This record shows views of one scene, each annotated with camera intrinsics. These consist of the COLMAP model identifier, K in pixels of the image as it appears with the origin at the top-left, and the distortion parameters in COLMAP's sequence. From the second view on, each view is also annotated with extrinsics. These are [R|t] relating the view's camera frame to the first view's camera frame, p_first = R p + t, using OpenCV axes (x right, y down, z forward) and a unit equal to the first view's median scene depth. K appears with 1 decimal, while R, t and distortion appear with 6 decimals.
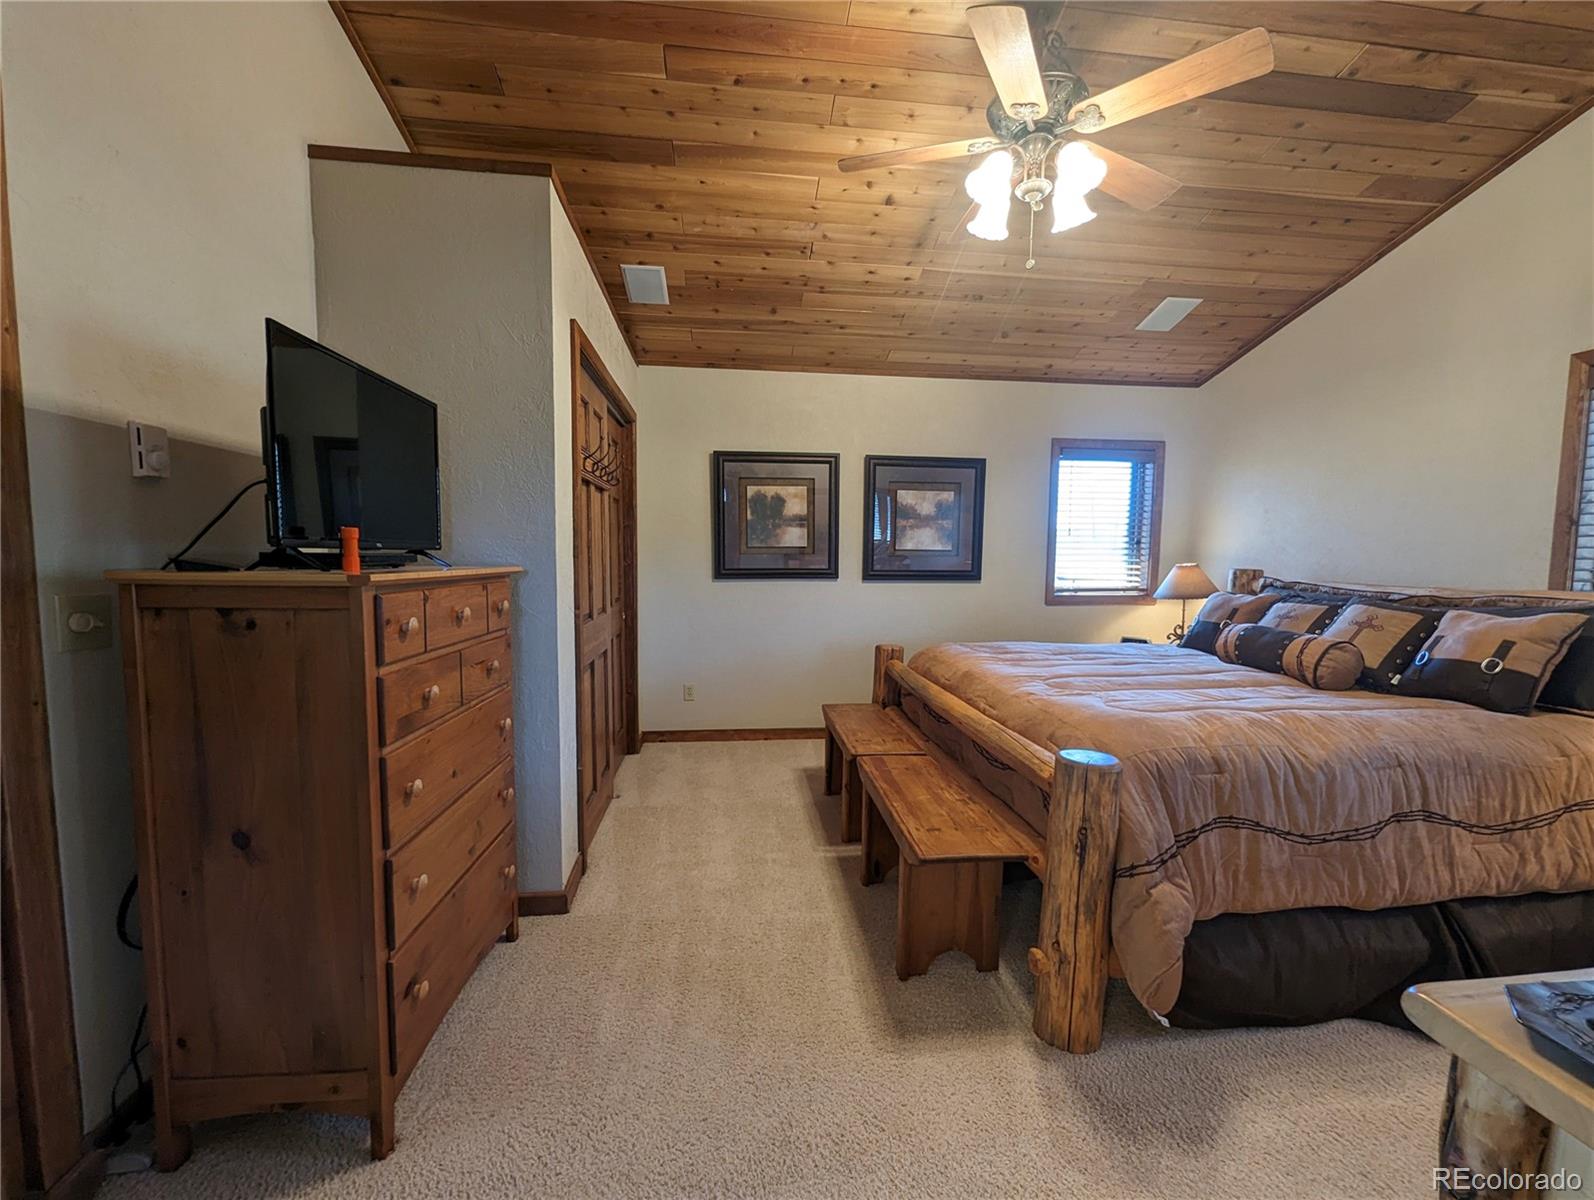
lens RADIAL K [[665.8, 0, 797.0], [0, 665.8, 600.0], [0, 0, 1]] dist [-0.002024, -0.000992]
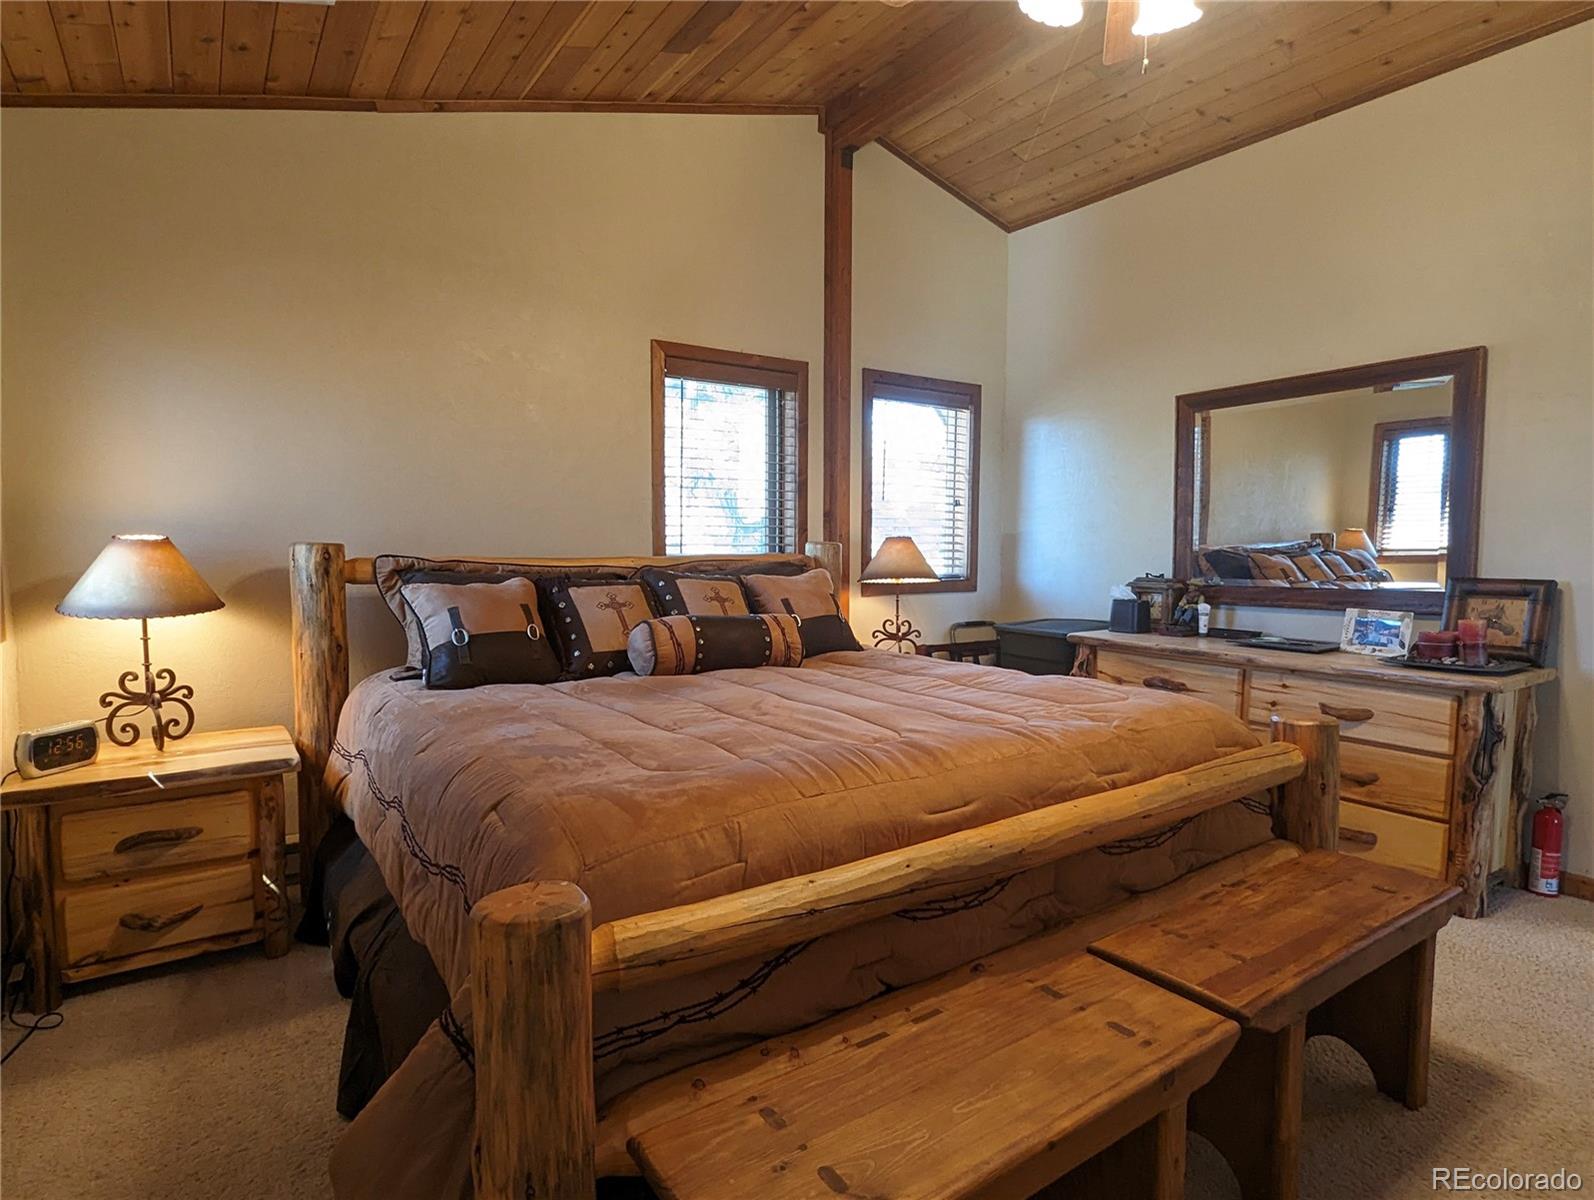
lens RADIAL K [[861.0, 0, 797.0], [0, 861.0, 600.0], [0, 0, 1]] dist [-0.002055, -0.001296]
pose [[-0.479966, -0.076438, 0.873951, -0.159961], [0.050512, 0.992136, 0.114516, -0.066245], [-0.875832, 0.099109, -0.472330, 1.067540]]
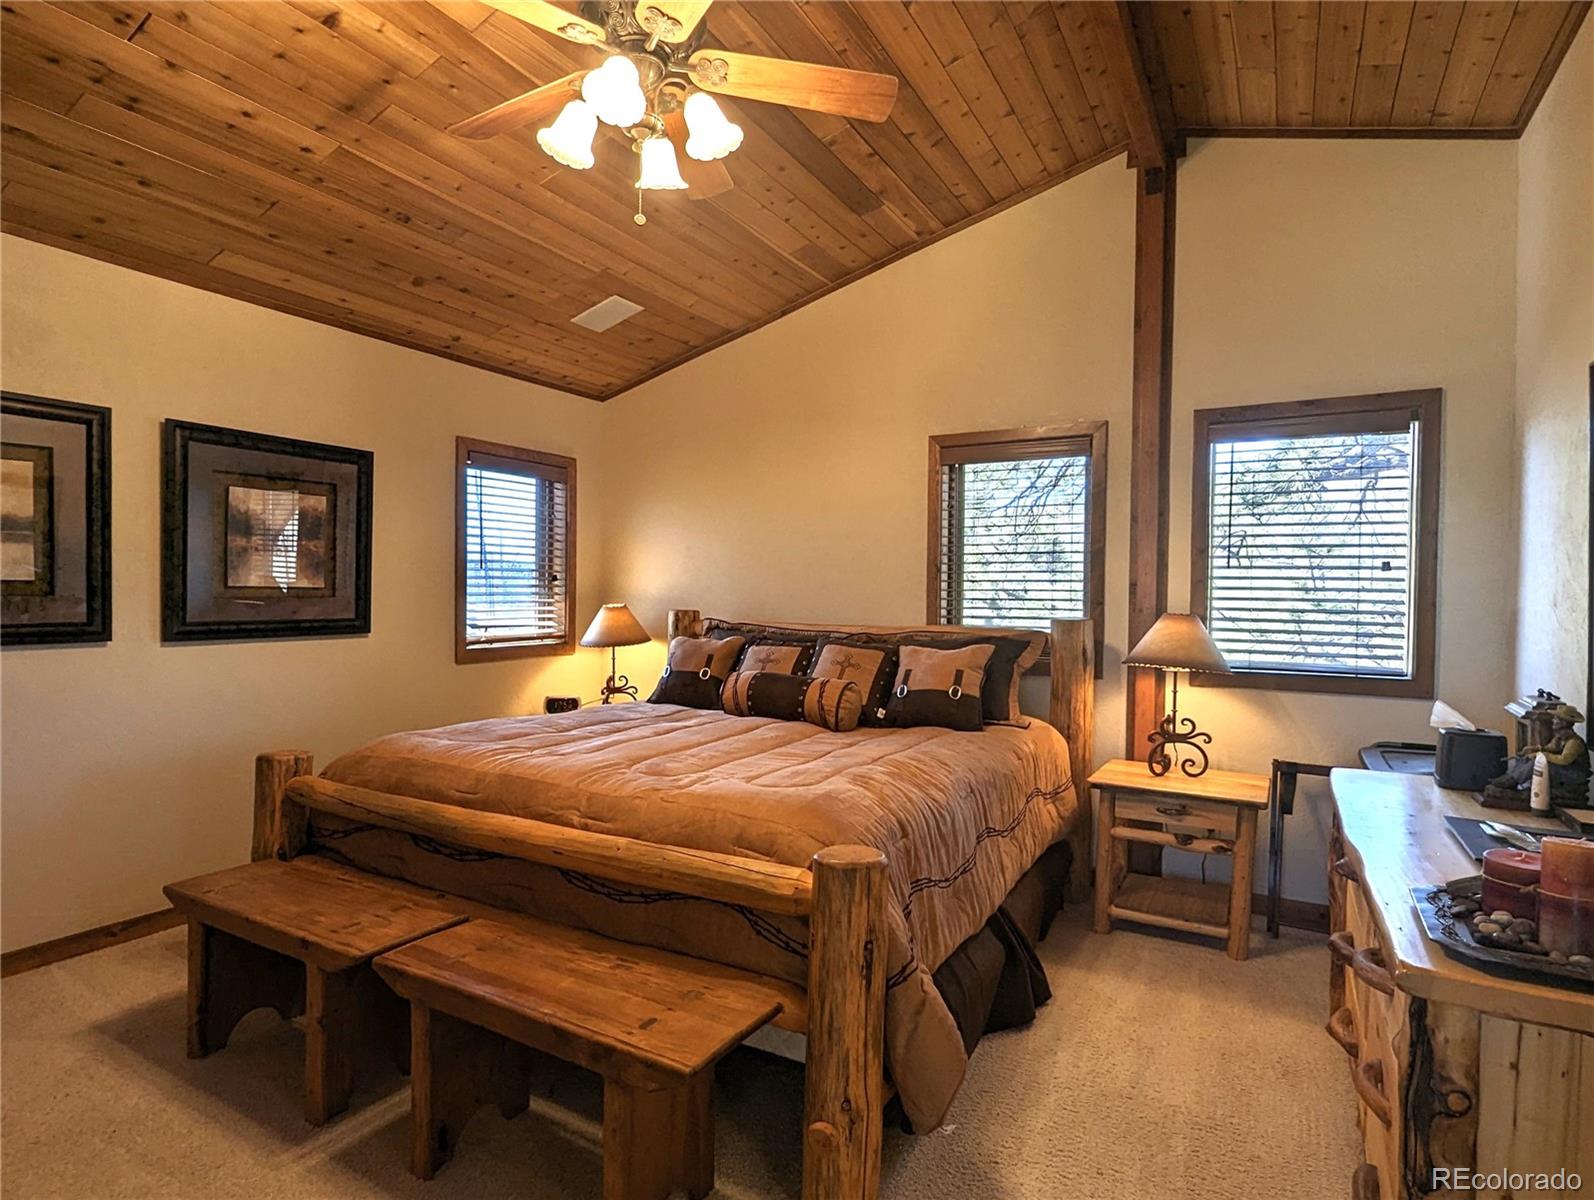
lens RADIAL K [[861.0, 0, 797.0], [0, 861.0, 600.0], [0, 0, 1]] dist [-0.002055, -0.001296]
pose [[0.588580, -0.010013, 0.808377, -0.208669], [0.051467, 0.998359, -0.025107, -0.024276], [-0.806799, 0.056382, 0.588129, 0.187535]]
